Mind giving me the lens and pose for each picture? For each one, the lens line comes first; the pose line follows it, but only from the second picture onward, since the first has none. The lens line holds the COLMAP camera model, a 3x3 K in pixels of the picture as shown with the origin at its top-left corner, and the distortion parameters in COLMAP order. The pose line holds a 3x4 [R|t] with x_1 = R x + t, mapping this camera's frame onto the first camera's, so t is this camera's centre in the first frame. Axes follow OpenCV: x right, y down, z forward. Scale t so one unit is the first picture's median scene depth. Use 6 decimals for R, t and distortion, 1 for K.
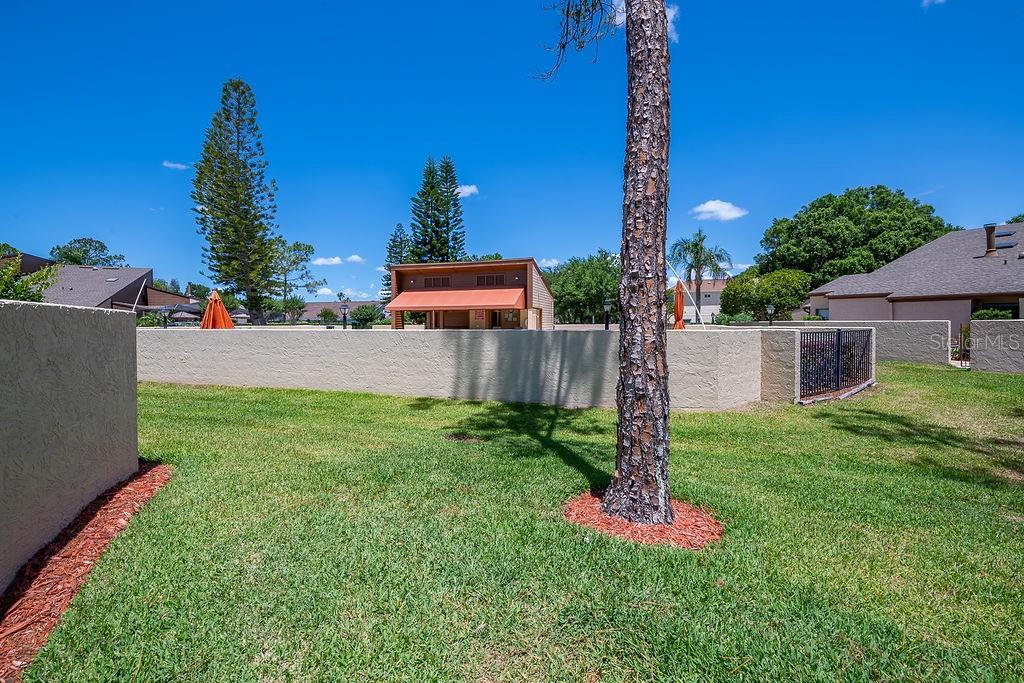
lens RADIAL K [[429.1, 0, 511.2], [0, 429.1, 323.8], [0, 0, 1]] dist [-0.005528, -0.001615]
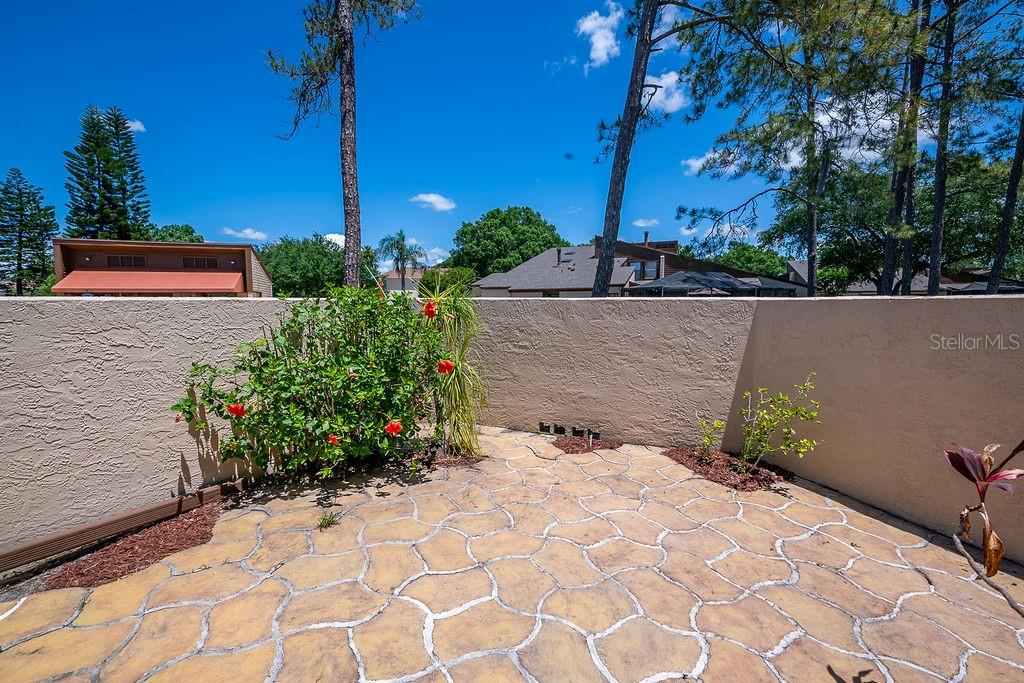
lens RADIAL K [[429.1, 0, 519.6], [0, 429.1, 336.2], [0, 0, 1]] dist [-0.005528, -0.001615]
pose [[0.795126, -0.047636, 0.604570, -0.050268], [0.003948, 0.997296, 0.073388, -0.001168], [-0.606431, -0.055966, 0.793164, -0.179364]]
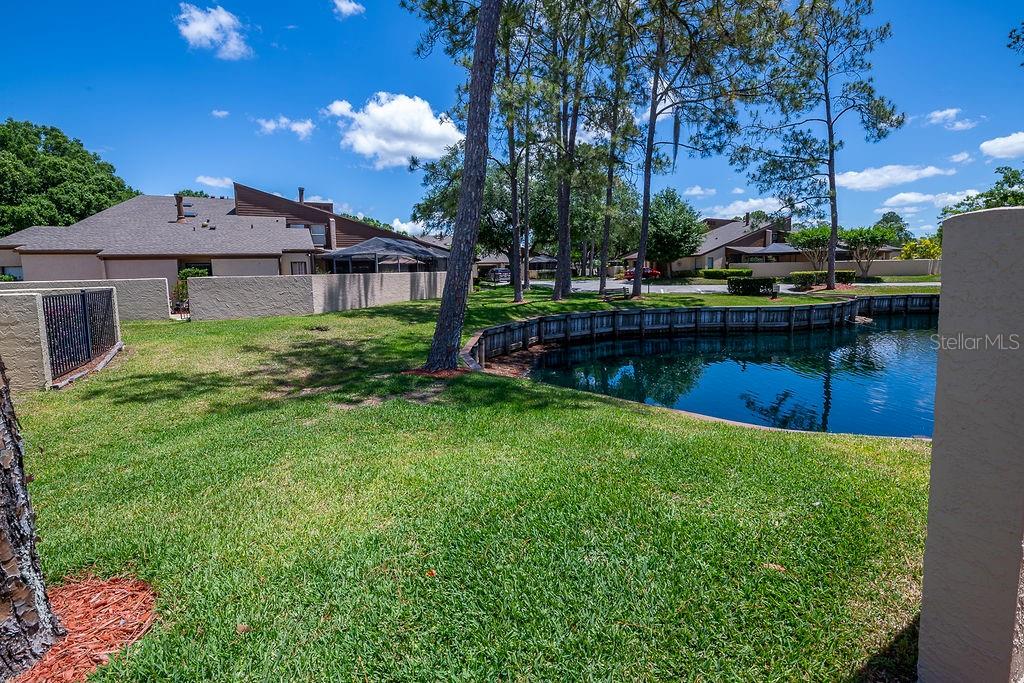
lens RADIAL K [[429.1, 0, 510.2], [0, 429.1, 309.3], [0, 0, 1]] dist [-0.005528, -0.001615]
pose [[0.039422, -0.087650, 0.995371, -0.011588], [0.025464, 0.995910, 0.086689, -0.000411], [-0.998898, 0.021928, 0.041493, 0.031161]]
